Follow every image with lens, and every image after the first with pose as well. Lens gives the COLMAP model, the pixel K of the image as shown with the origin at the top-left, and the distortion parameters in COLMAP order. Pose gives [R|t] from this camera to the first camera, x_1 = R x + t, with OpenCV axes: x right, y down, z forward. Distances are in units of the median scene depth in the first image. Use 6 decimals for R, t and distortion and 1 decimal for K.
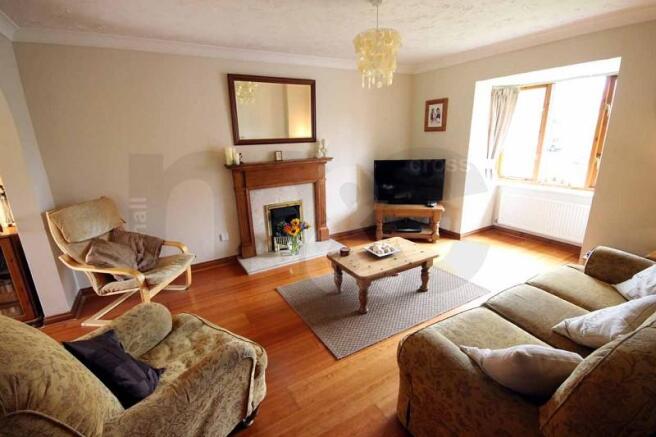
lens RADIAL K [[303.7, 0, 328.0], [0, 303.7, 218.5], [0, 0, 1]] dist [0.018141, -0.000785]
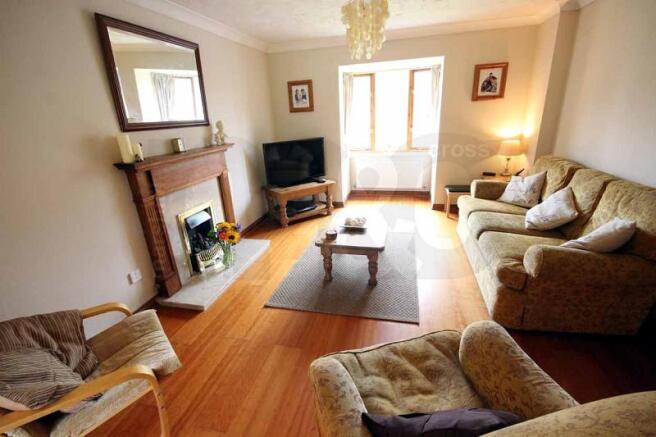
lens RADIAL K [[303.7, 0, 328.0], [0, 303.7, 218.5], [0, 0, 1]] dist [0.018141, -0.000785]
pose [[0.710207, -0.243917, 0.660386, -0.403812], [0.223637, 0.967638, 0.116894, -0.038321], [-0.667527, 0.064667, 0.741772, 0.210872]]
